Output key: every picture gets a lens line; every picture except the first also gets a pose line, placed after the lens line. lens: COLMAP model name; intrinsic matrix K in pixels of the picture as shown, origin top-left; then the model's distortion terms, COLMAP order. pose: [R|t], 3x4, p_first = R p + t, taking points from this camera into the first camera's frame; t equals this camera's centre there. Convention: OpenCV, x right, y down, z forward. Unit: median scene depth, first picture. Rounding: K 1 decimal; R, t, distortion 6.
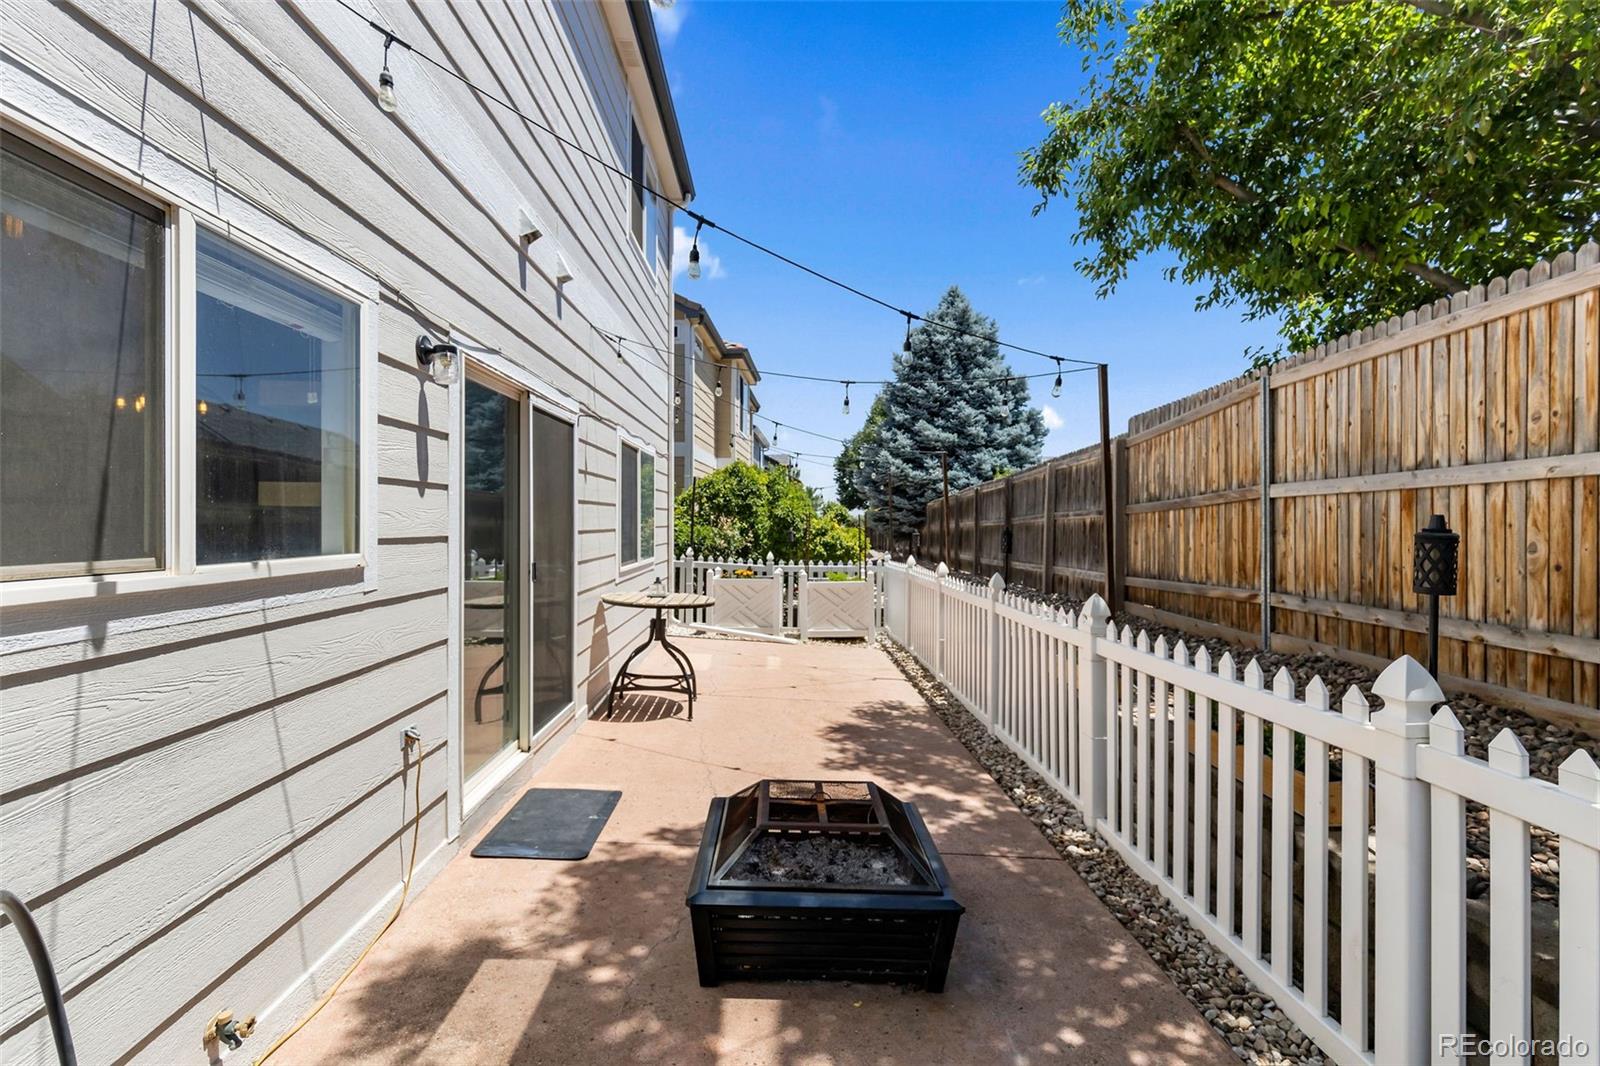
lens RADIAL K [[719.0, 0, 803.5], [0, 719.0, 521.3], [0, 0, 1]] dist [0.010914, -0.000195]
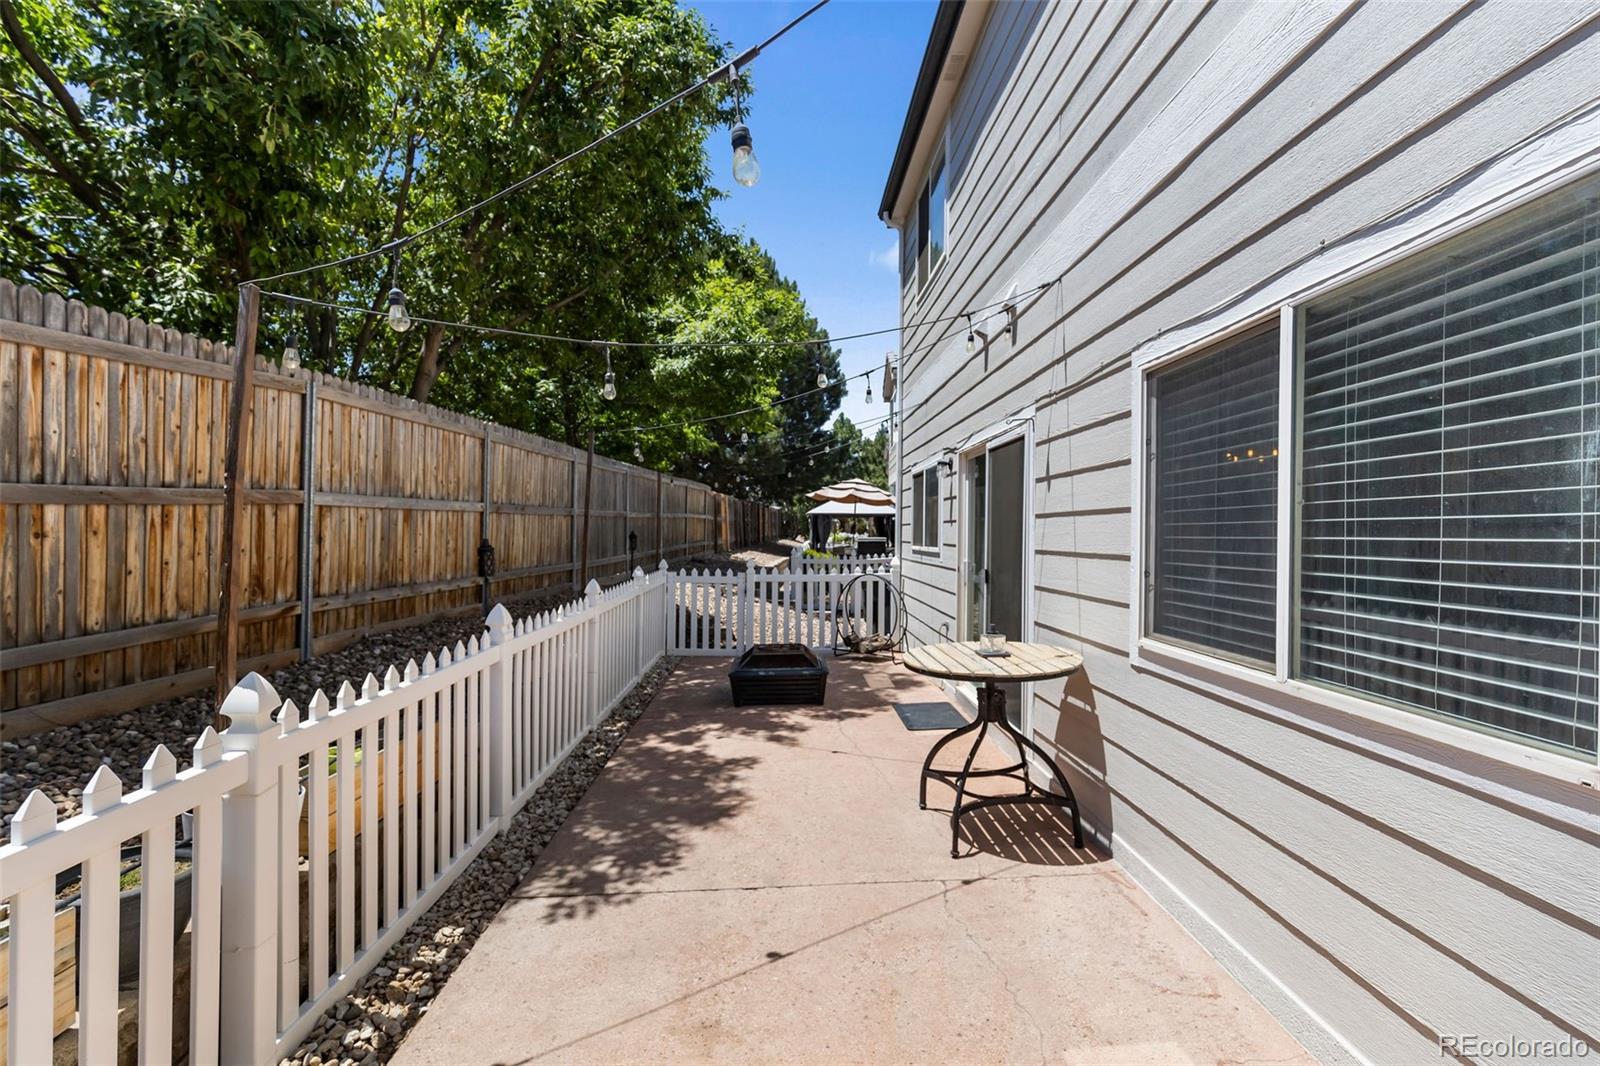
lens RADIAL K [[719.0, 0, 803.5], [0, 719.0, 521.3], [0, 0, 1]] dist [0.010914, -0.000195]
pose [[-0.999889, -0.013742, 0.005762, -0.043025], [-0.013841, 0.999752, -0.017459, -0.001996], [-0.005520, -0.017537, -0.999831, 2.089140]]
